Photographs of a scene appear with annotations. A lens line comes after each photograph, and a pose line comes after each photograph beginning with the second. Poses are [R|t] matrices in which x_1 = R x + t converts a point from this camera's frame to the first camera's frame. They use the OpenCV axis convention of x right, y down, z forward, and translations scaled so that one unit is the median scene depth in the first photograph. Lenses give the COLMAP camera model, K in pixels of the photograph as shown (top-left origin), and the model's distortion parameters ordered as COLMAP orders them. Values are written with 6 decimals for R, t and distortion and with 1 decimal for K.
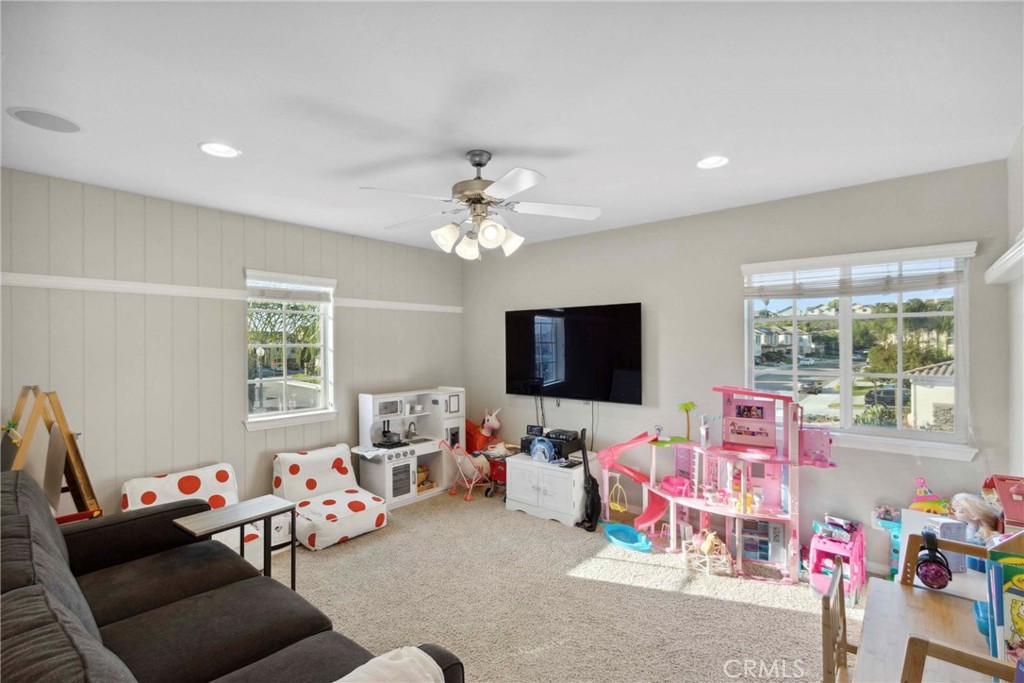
lens RADIAL K [[454.7, 0, 508.7], [0, 454.7, 342.9], [0, 0, 1]] dist [-0.001887, -0.000699]
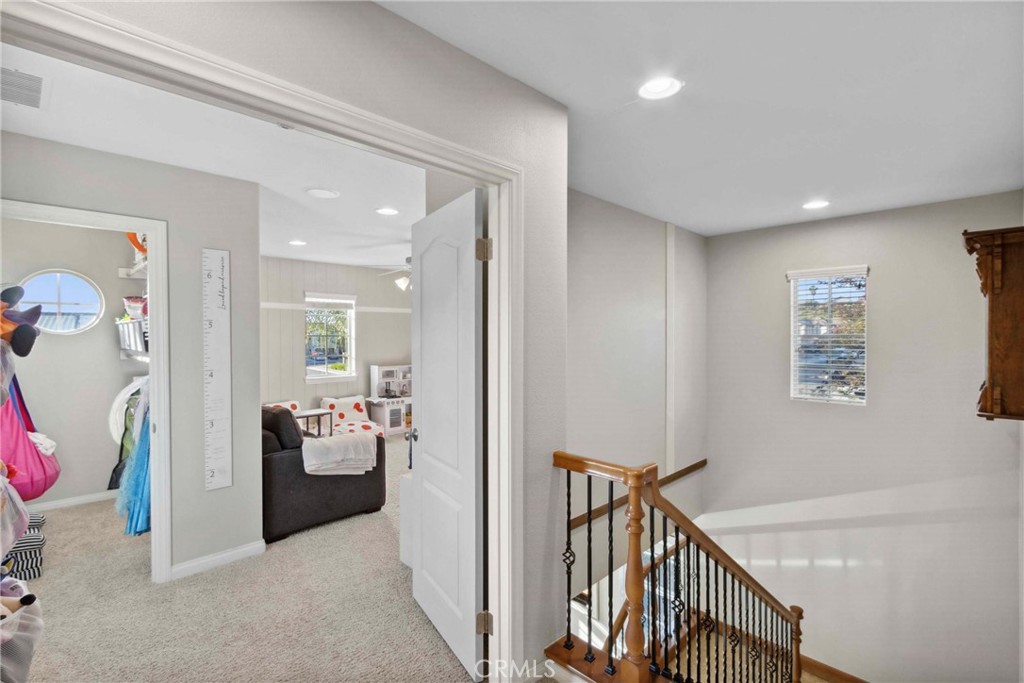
lens RADIAL K [[454.7, 0, 508.7], [0, 454.7, 342.9], [0, 0, 1]] dist [-0.001887, -0.000699]
pose [[0.997278, 0.004682, -0.073584, 0.298968], [-0.003248, 0.999803, 0.019599, -0.002500], [0.073661, -0.019307, 0.997096, -0.617481]]
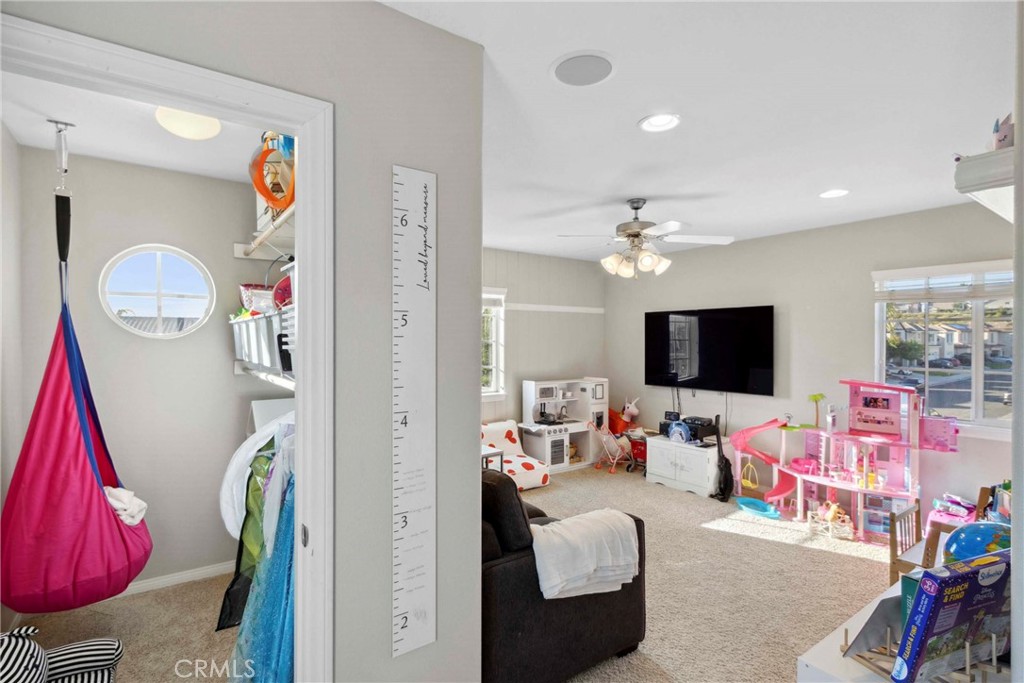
lens RADIAL K [[477.8, 0, 512.0], [0, 477.8, 341.5], [0, 0, 1]] dist [0.001201, -0.000248]
pose [[0.970299, 0.007885, -0.241780, -0.047215], [-0.006764, 0.999962, 0.005464, -0.001066], [0.241814, -0.003666, 0.970316, -0.283696]]
